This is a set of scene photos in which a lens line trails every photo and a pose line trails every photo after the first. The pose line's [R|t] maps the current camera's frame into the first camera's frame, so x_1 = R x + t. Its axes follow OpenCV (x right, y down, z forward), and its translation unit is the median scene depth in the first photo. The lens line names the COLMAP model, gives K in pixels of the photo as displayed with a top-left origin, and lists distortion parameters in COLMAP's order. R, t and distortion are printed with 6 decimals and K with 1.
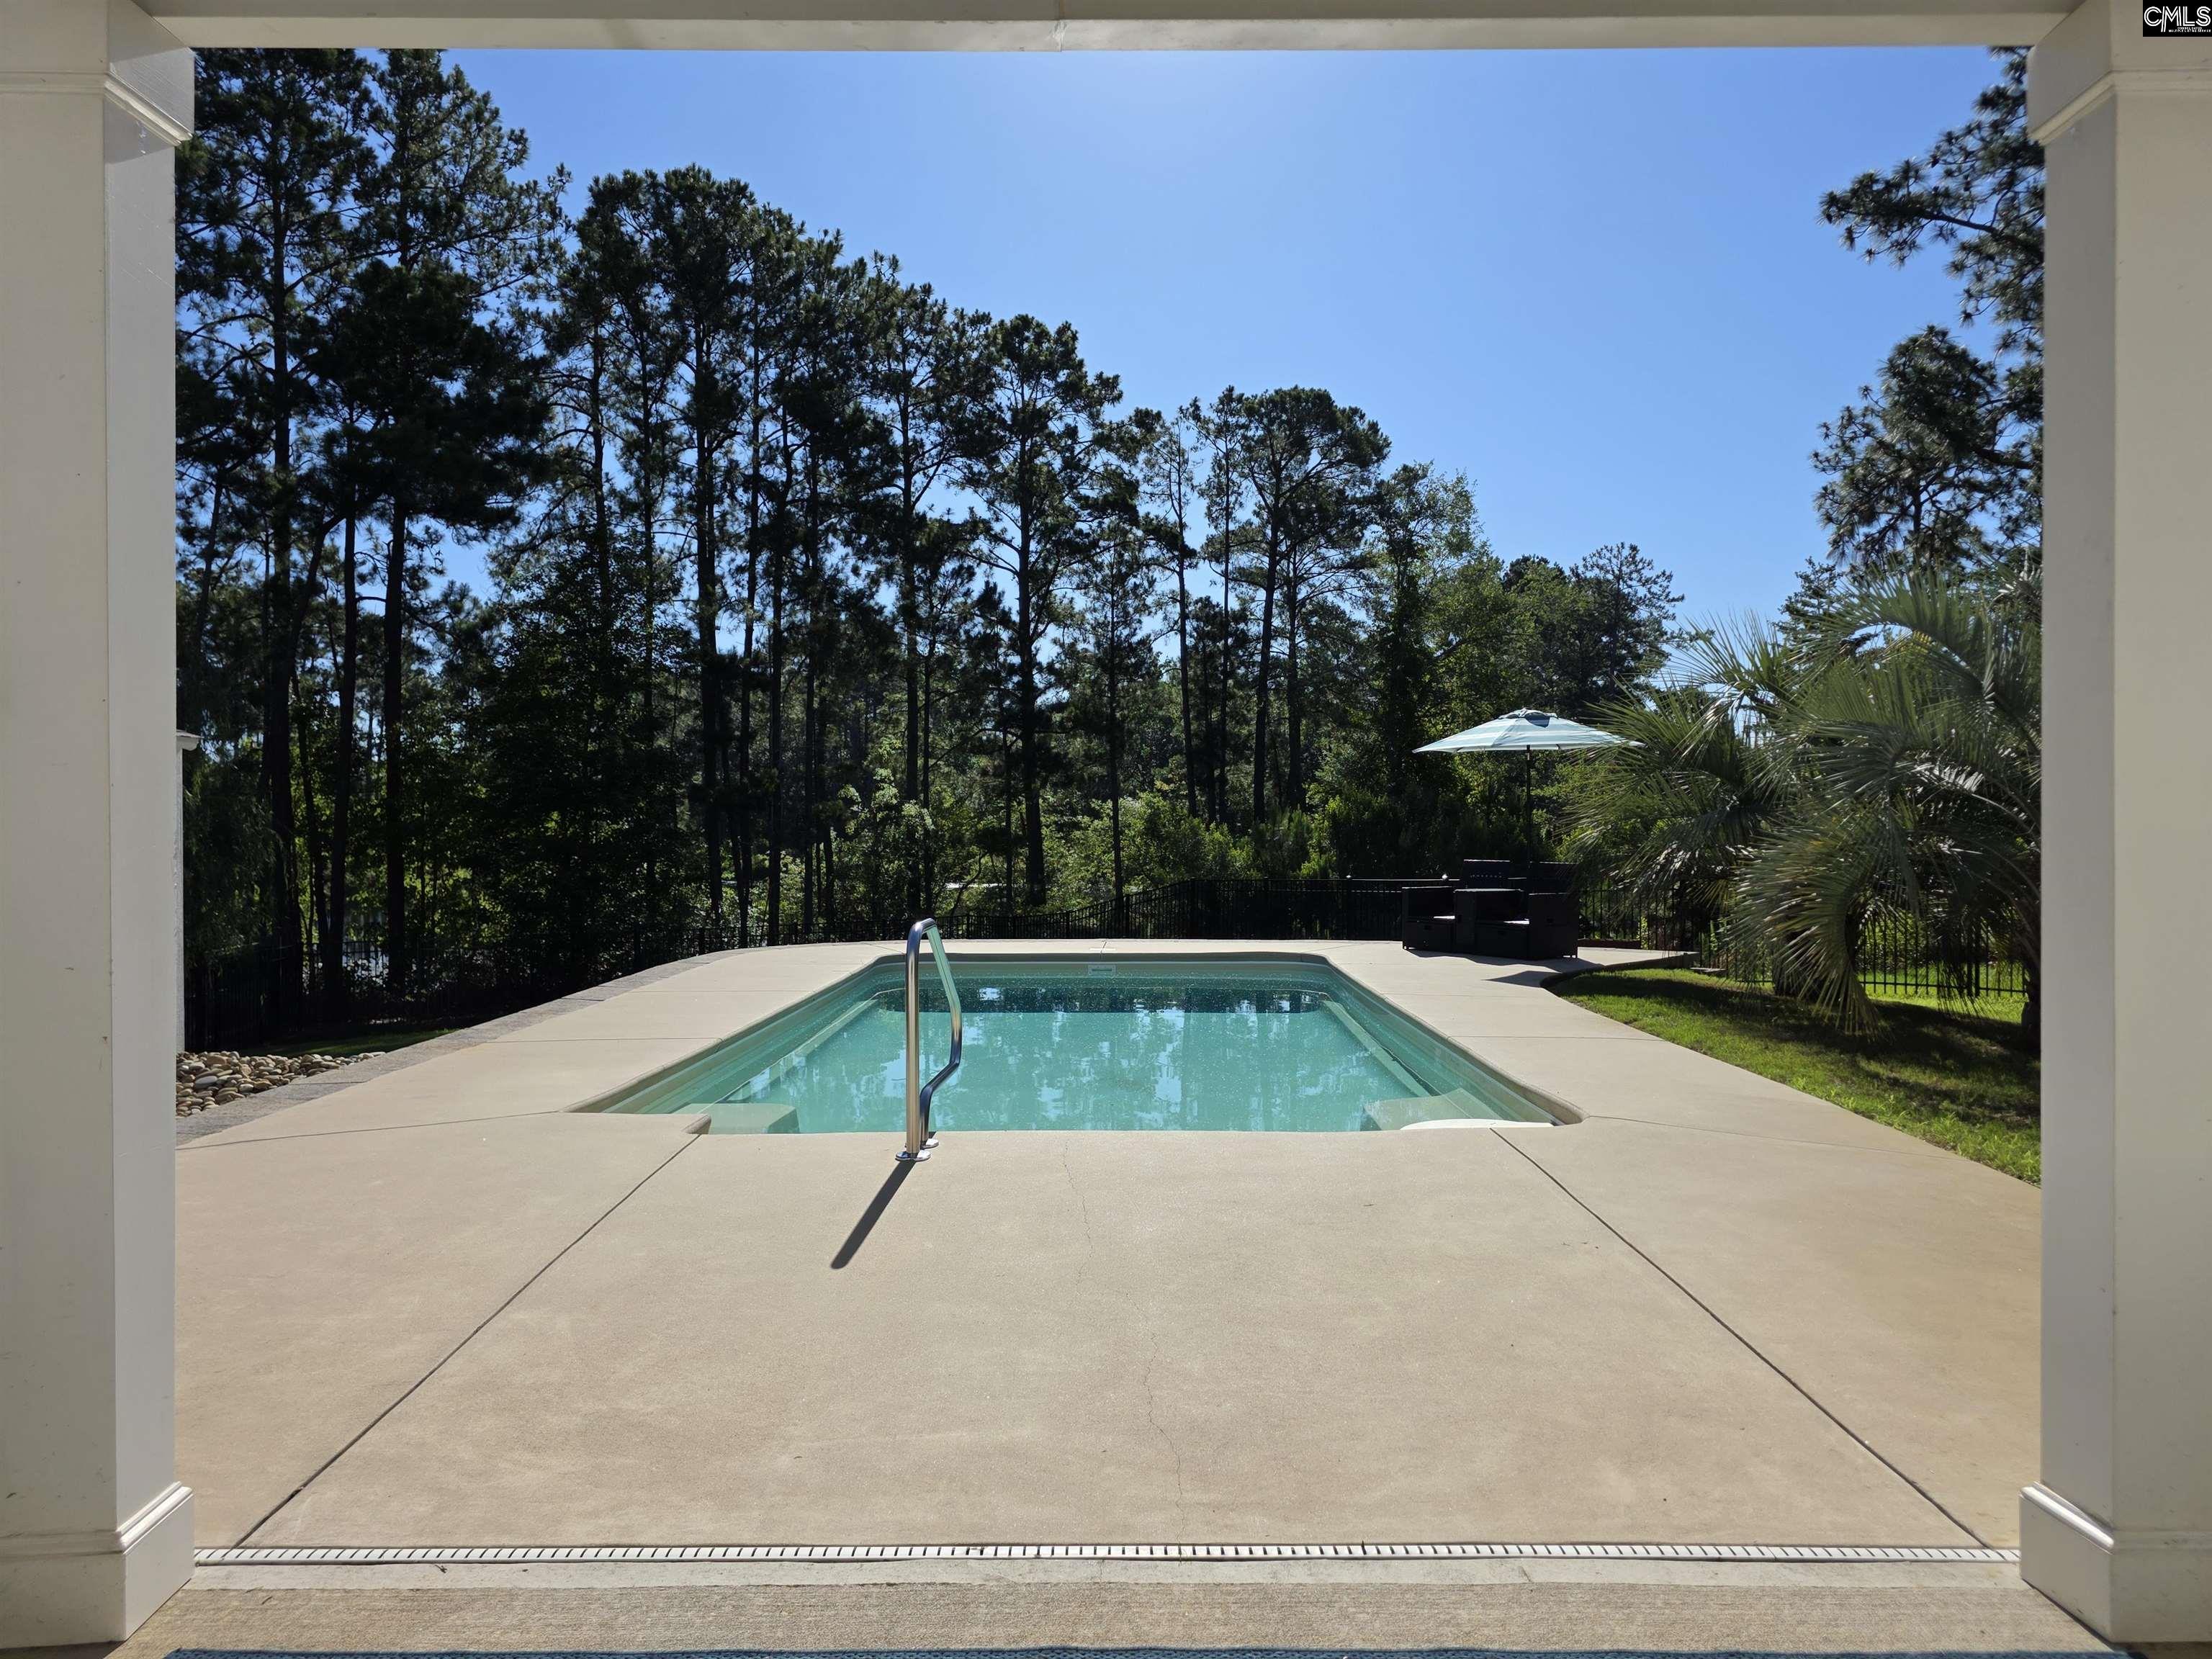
lens RADIAL K [[1505.9, 0, 1110.2], [0, 1505.9, 847.3], [0, 0, 1]] dist [0.063093, -0.048991]
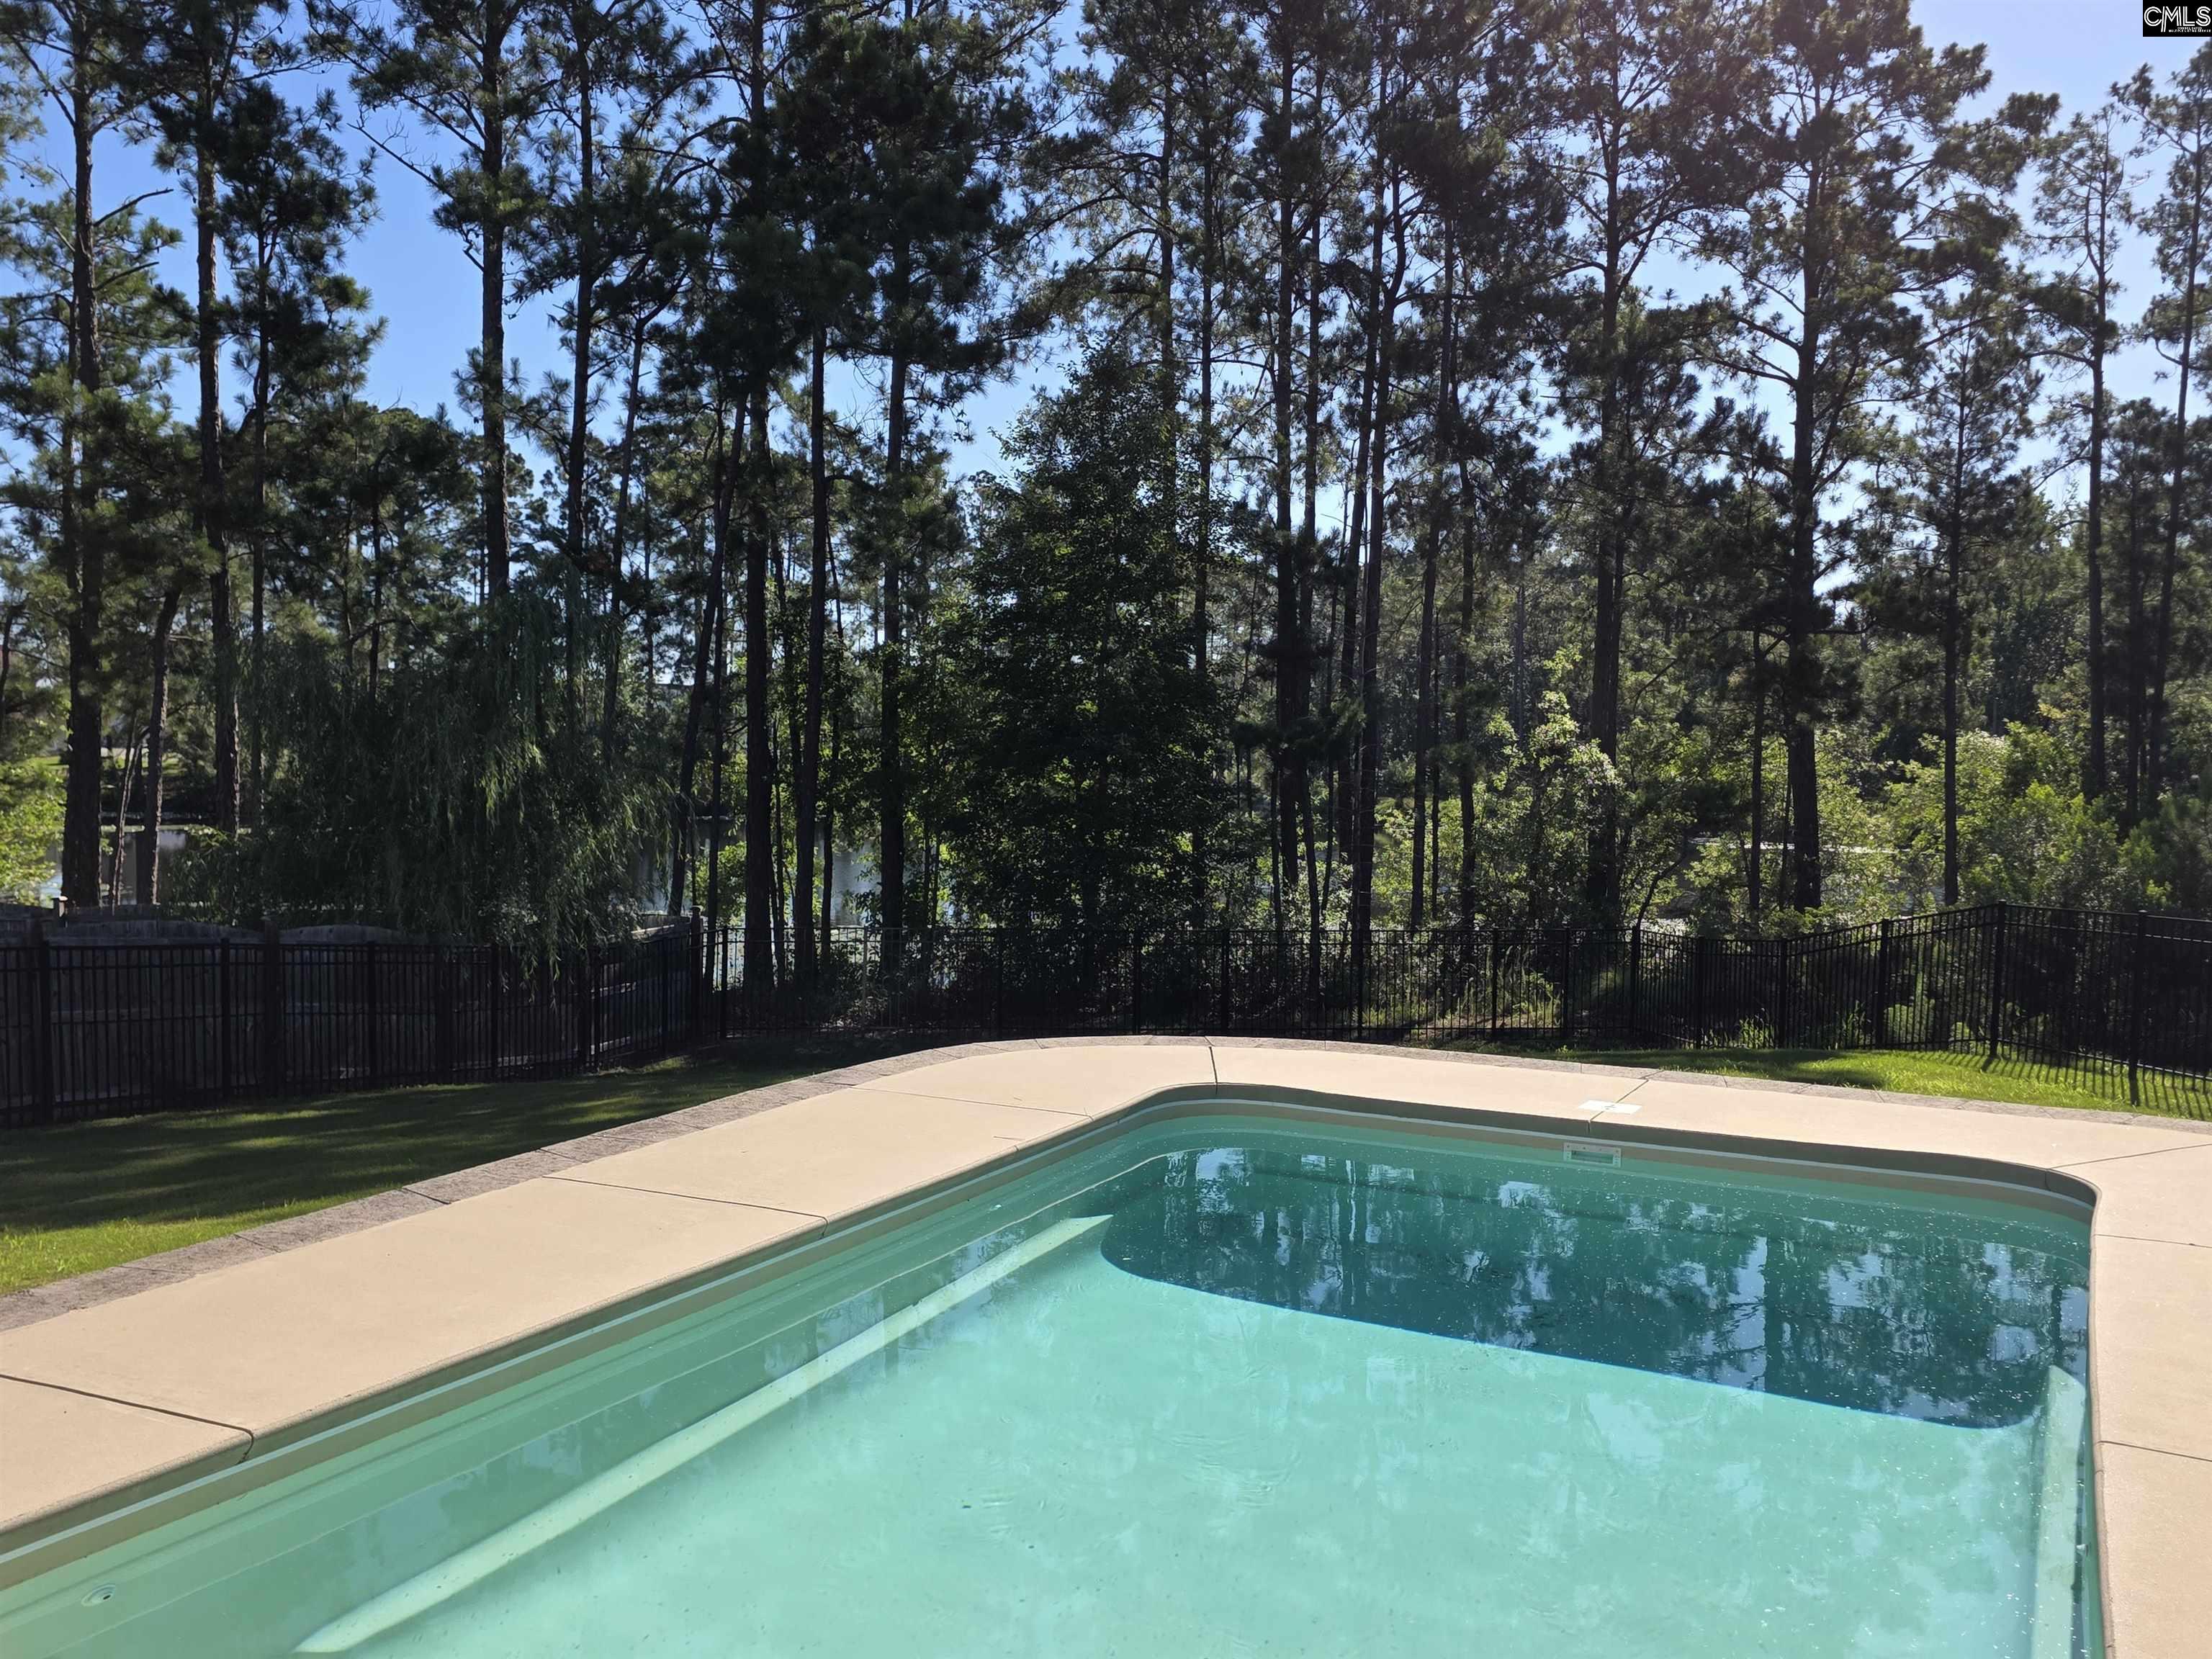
lens RADIAL K [[1925.7, 0, 1104.7], [0, 1925.7, 850.6], [0, 0, 1]] dist [0.076960, -0.063872]
pose [[0.900203, 0.036765, -0.433916, 0.050356], [-0.019008, 0.998798, 0.045191, -0.017922], [0.435056, -0.032433, 0.899819, 0.143828]]
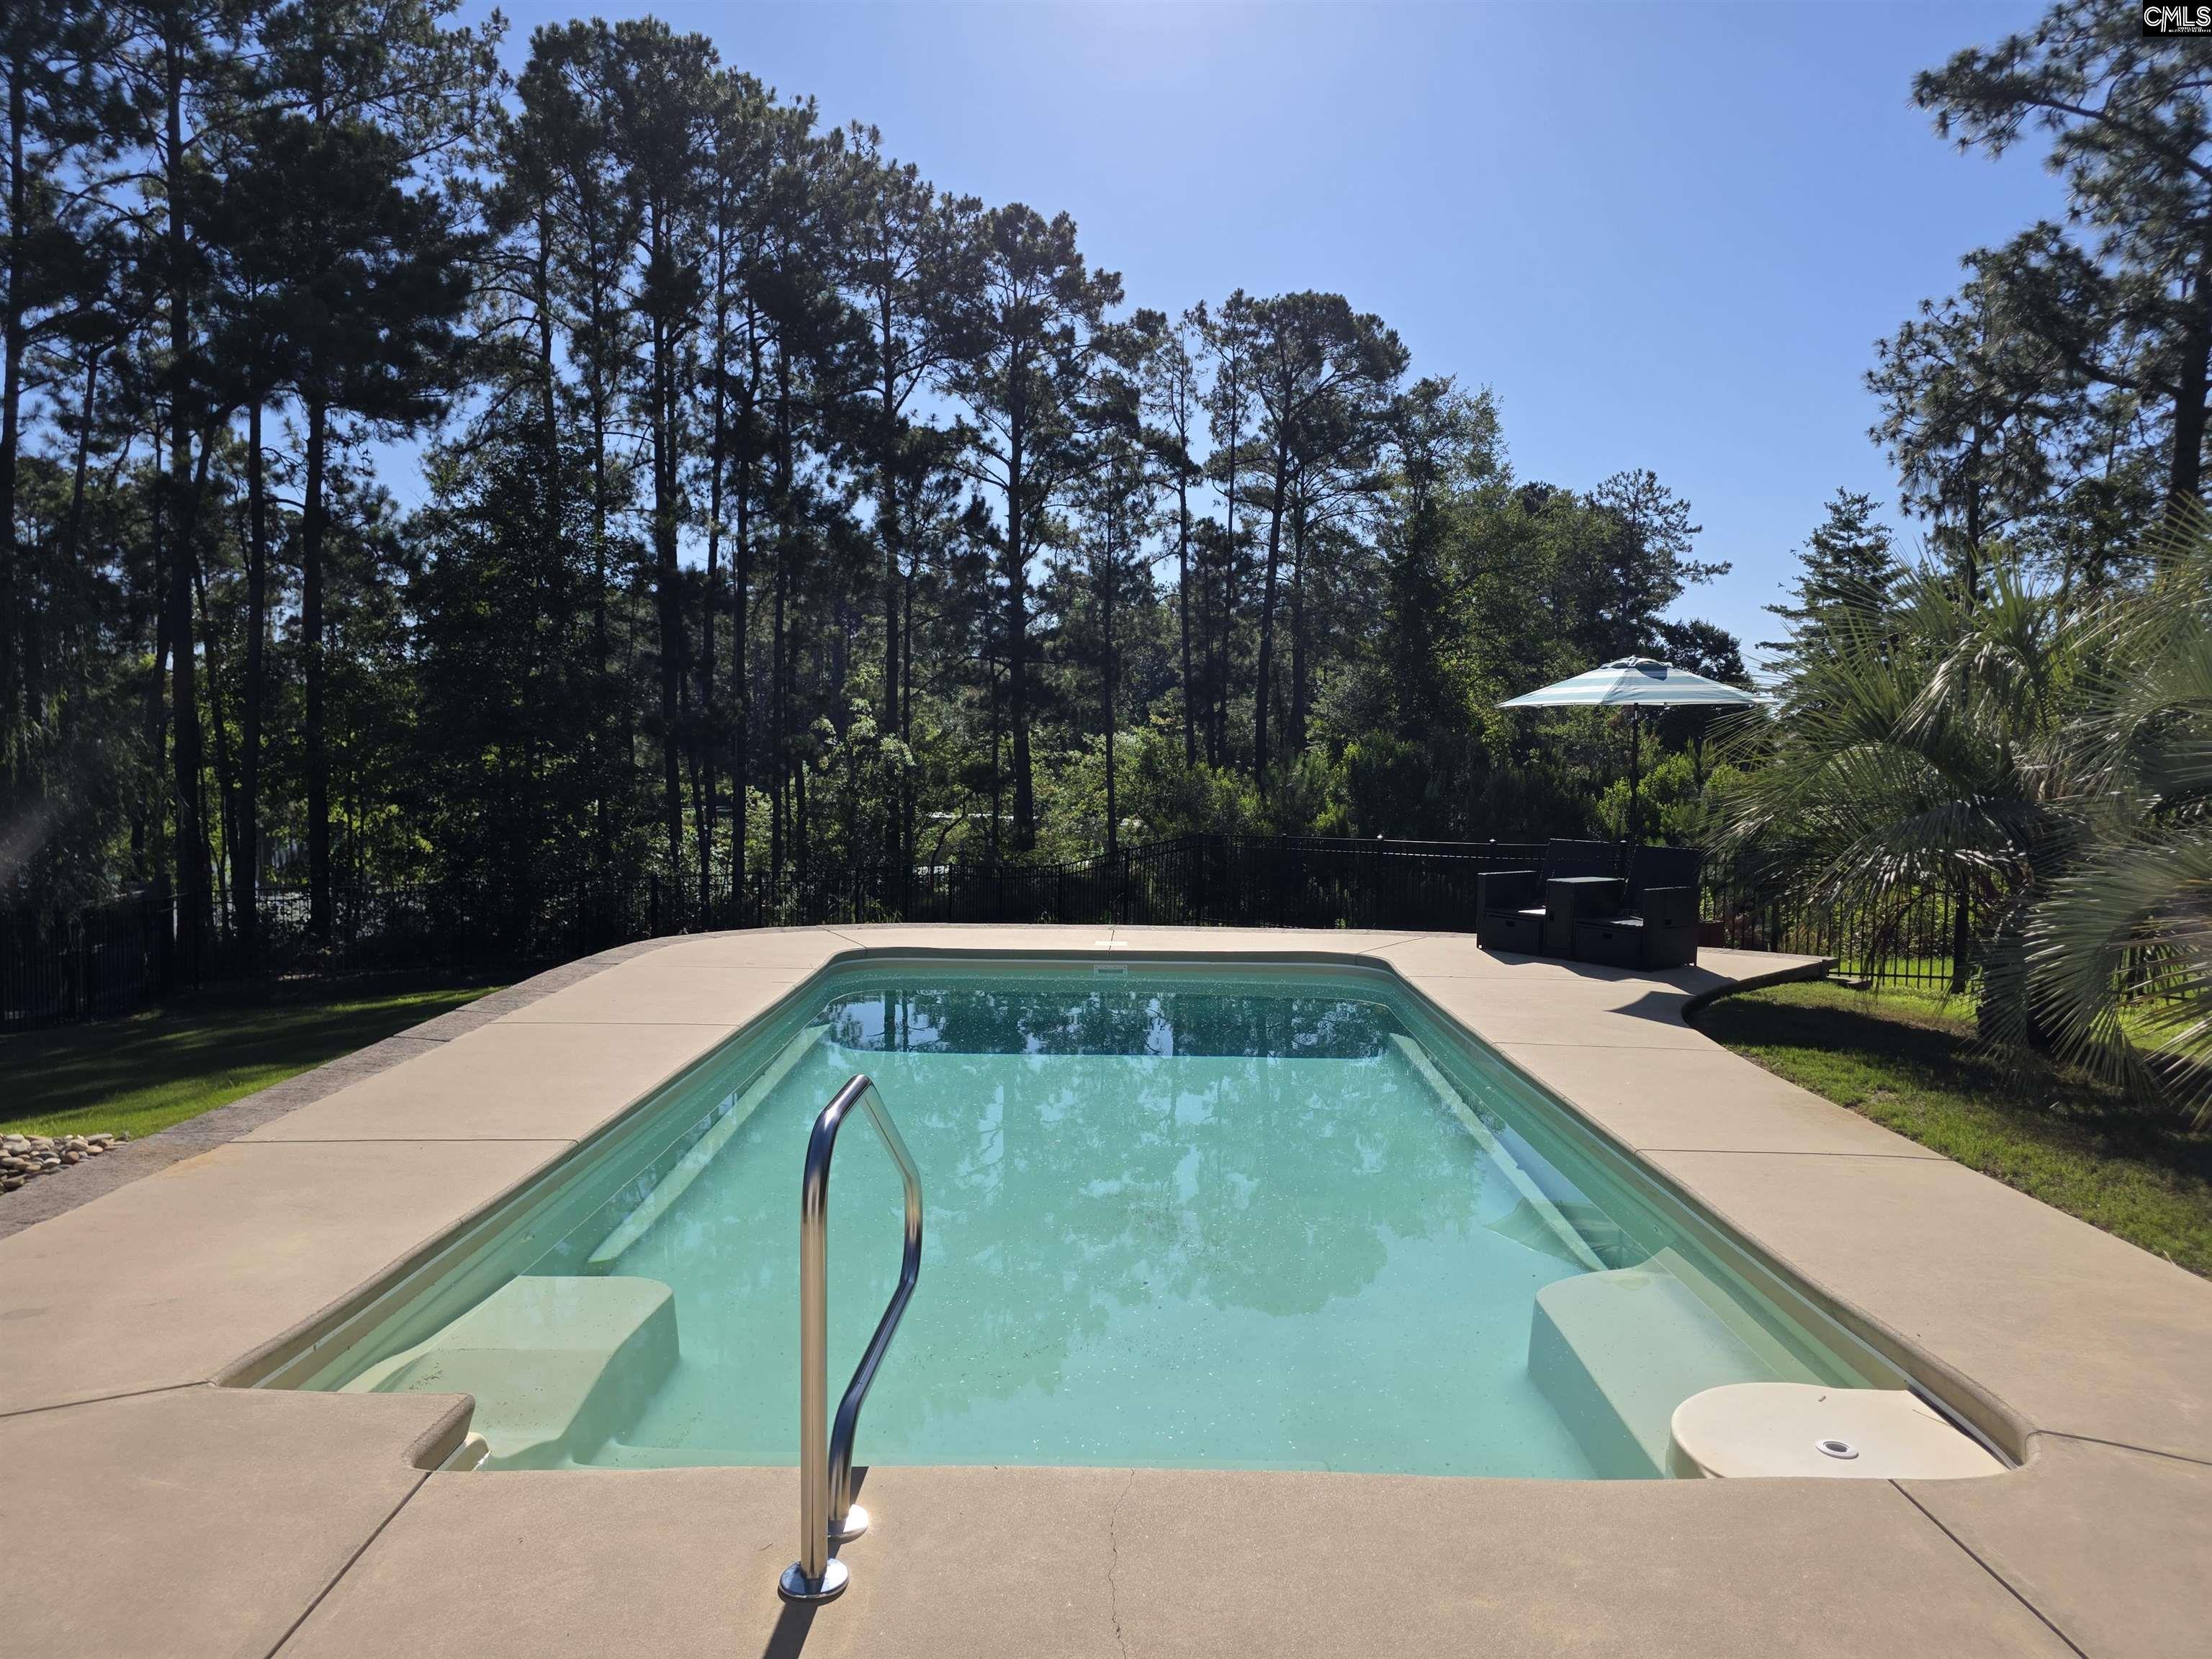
lens RADIAL K [[1505.9, 0, 1113.9], [0, 1505.9, 836.8], [0, 0, 1]] dist [0.063093, -0.048991]
pose [[0.999808, 0.014731, 0.012927, -0.006210], [-0.015274, 0.998960, 0.042972, -0.010724], [-0.012280, -0.043161, 0.998993, 0.077526]]
